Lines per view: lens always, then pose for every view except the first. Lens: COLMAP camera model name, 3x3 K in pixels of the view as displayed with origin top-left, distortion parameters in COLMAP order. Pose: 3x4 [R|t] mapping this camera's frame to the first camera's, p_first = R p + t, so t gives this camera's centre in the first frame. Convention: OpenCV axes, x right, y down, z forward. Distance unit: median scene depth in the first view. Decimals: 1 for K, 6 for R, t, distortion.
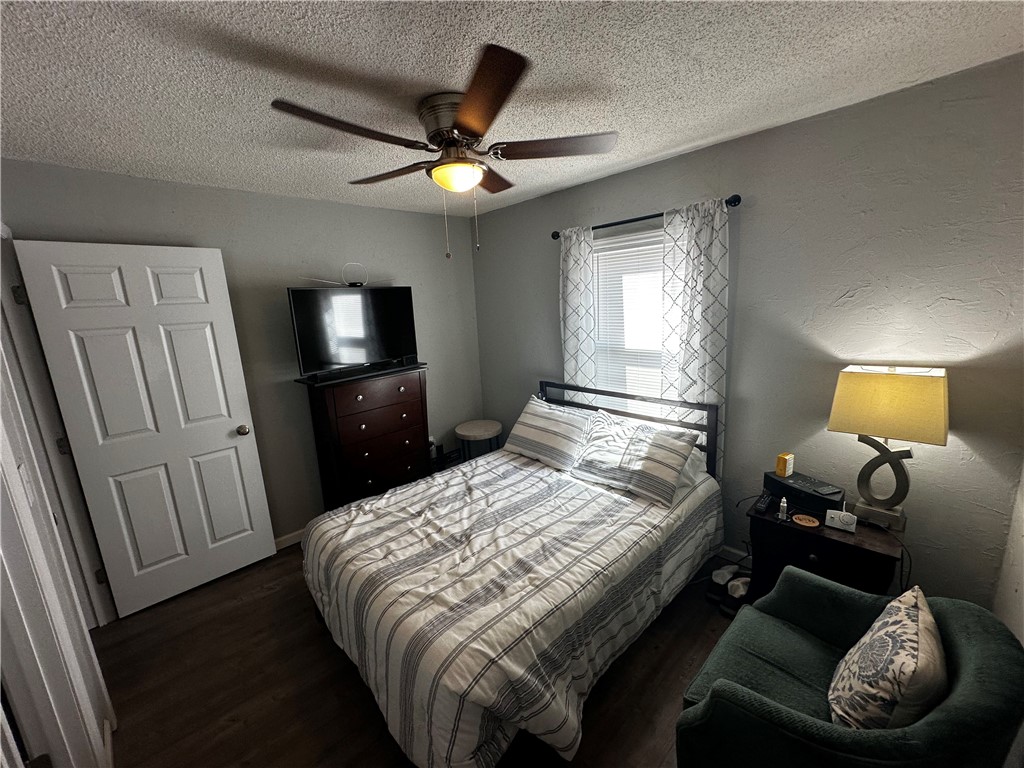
lens RADIAL K [[408.6, 0, 510.5], [0, 408.6, 382.3], [0, 0, 1]] dist [-0.002308, 0.000239]
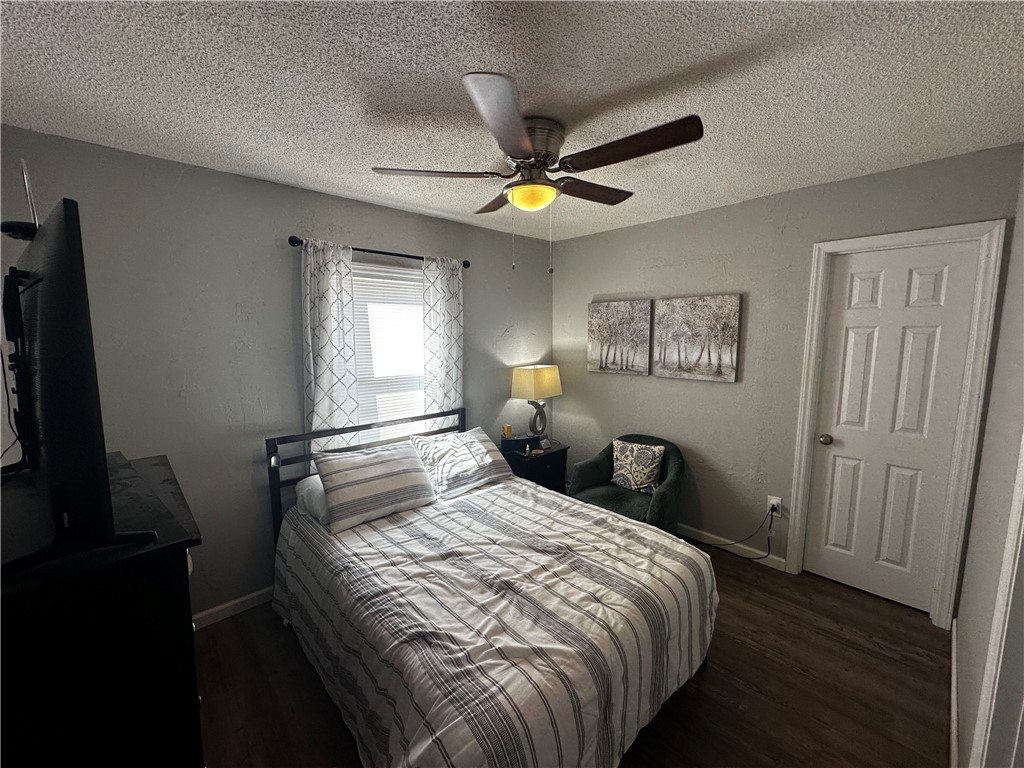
lens RADIAL K [[408.6, 0, 511.3], [0, 408.6, 384.4], [0, 0, 1]] dist [-0.002308, 0.000239]
pose [[0.007394, -0.079038, 0.996844, -0.868935], [0.197493, 0.977352, 0.076028, -0.094495], [-0.980276, 0.196307, 0.022836, 0.818042]]
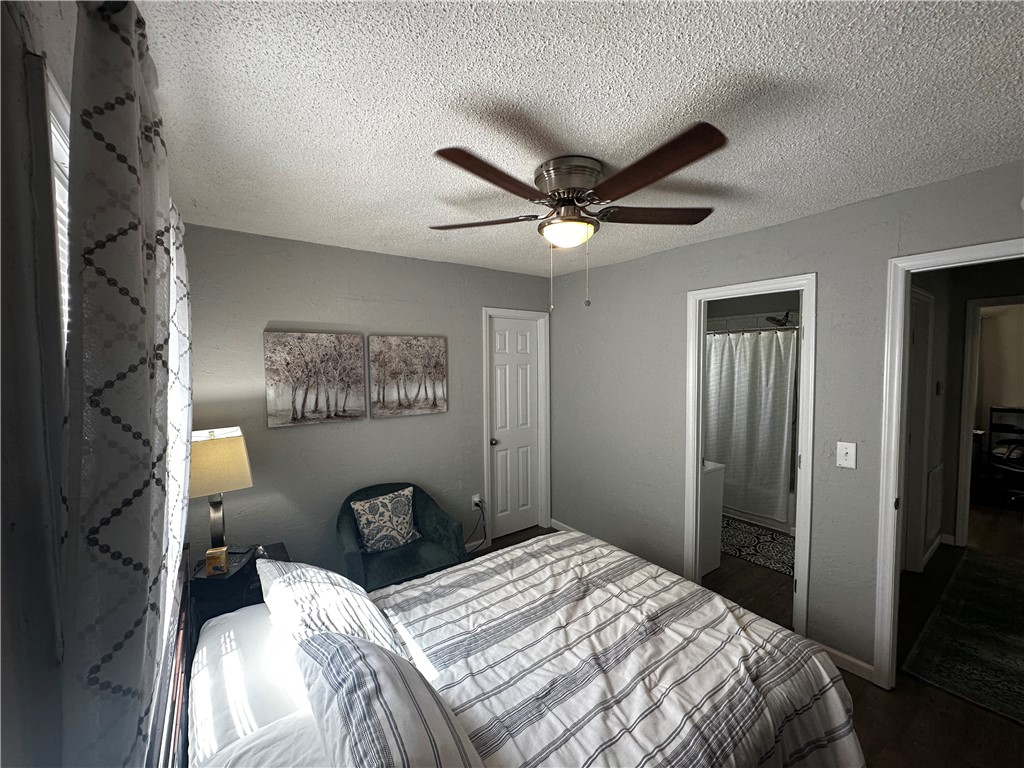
lens RADIAL K [[408.6, 0, 513.7], [0, 408.6, 384.8], [0, 0, 1]] dist [-0.002308, 0.000239]
pose [[-0.990399, 0.053819, 0.127331, -0.076027], [0.083014, 0.968073, 0.236522, -0.284481], [-0.110536, 0.244821, -0.963247, 1.512527]]
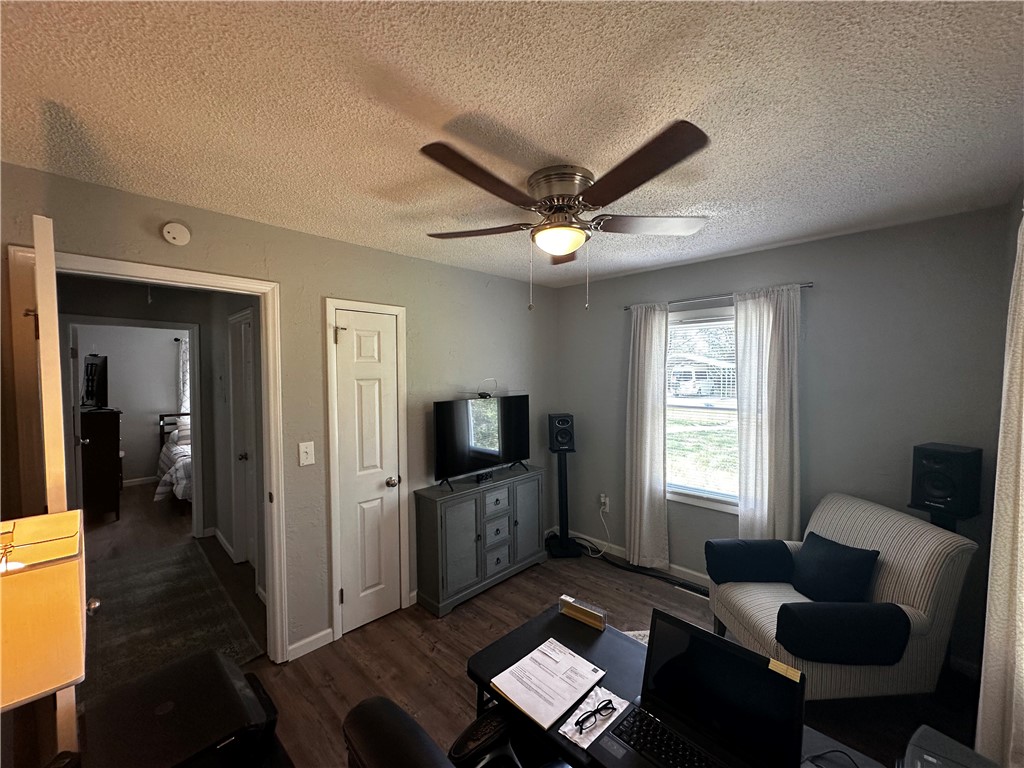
lens RADIAL K [[408.6, 0, 510.4], [0, 408.6, 386.9], [0, 0, 1]] dist [-0.002308, 0.000239]
pose [[-0.029198, 0.020989, 0.999353, -2.547849], [0.192569, 0.981169, -0.014980, 0.290004], [-0.980849, 0.192007, -0.032690, -0.680869]]
